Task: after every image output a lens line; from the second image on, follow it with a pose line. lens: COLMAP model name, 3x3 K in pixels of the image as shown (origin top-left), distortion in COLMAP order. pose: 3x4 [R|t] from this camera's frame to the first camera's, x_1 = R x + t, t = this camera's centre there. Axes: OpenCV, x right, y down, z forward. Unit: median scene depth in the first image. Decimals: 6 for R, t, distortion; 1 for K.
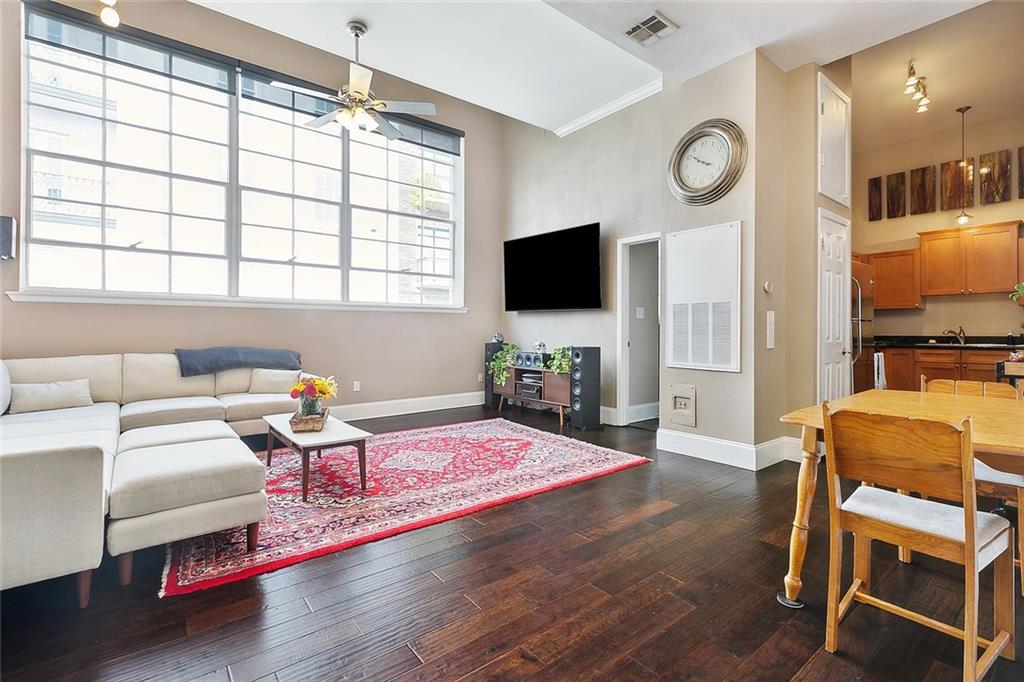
lens RADIAL K [[466.6, 0, 510.4], [0, 466.6, 330.5], [0, 0, 1]] dist [0.001682, -0.000406]
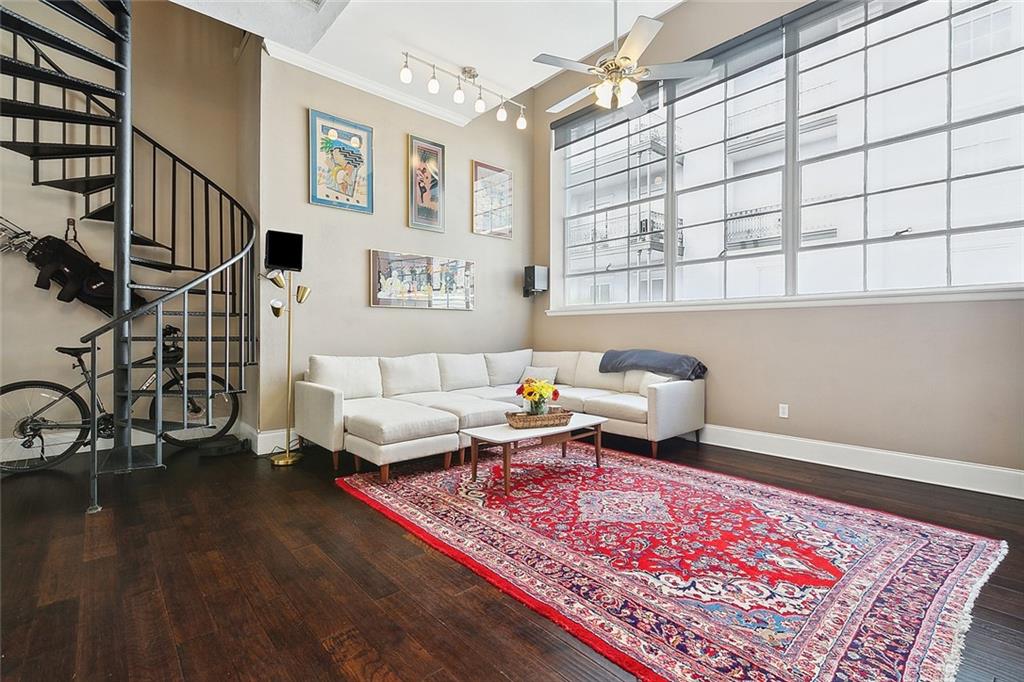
lens RADIAL K [[466.6, 0, 510.4], [0, 466.6, 330.5], [0, 0, 1]] dist [0.001682, -0.000406]
pose [[0.061287, -0.007541, -0.998092, 0.706095], [-0.002602, 0.999967, -0.007715, 0.000490], [0.998117, 0.003070, 0.061265, 0.991093]]
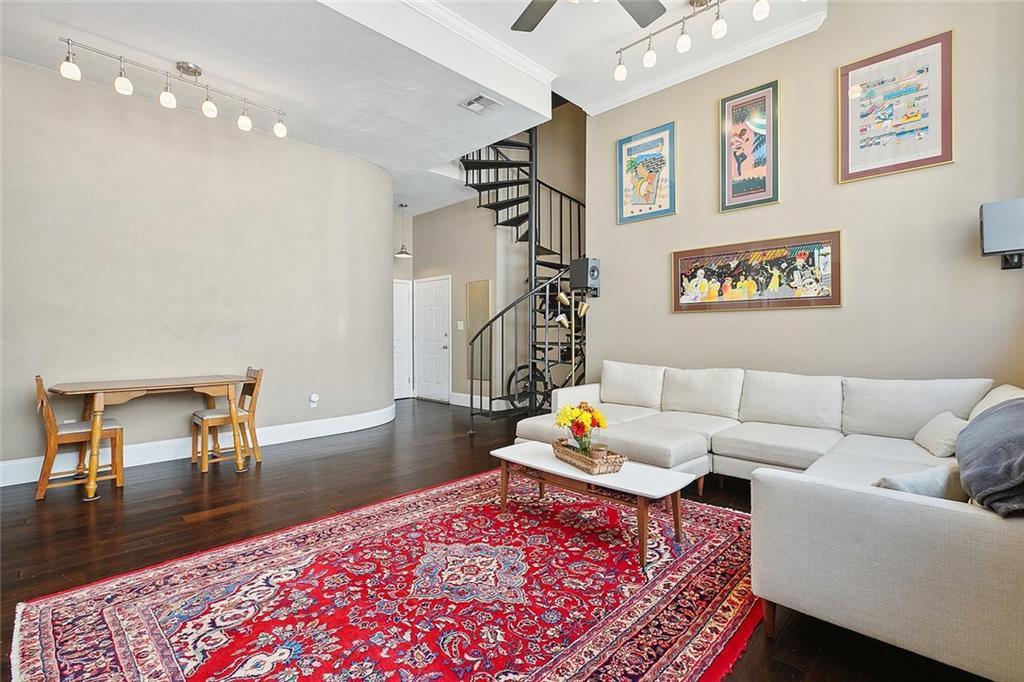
lens RADIAL K [[469.1, 0, 512.0], [0, 469.1, 333.1], [0, 0, 1]] dist [0.002664, 0.000873]
pose [[-0.991870, -0.000240, -0.127255, -0.220192], [-0.000500, 0.999998, 0.002005, -0.031383], [0.127255, 0.002052, -0.991868, 2.051324]]
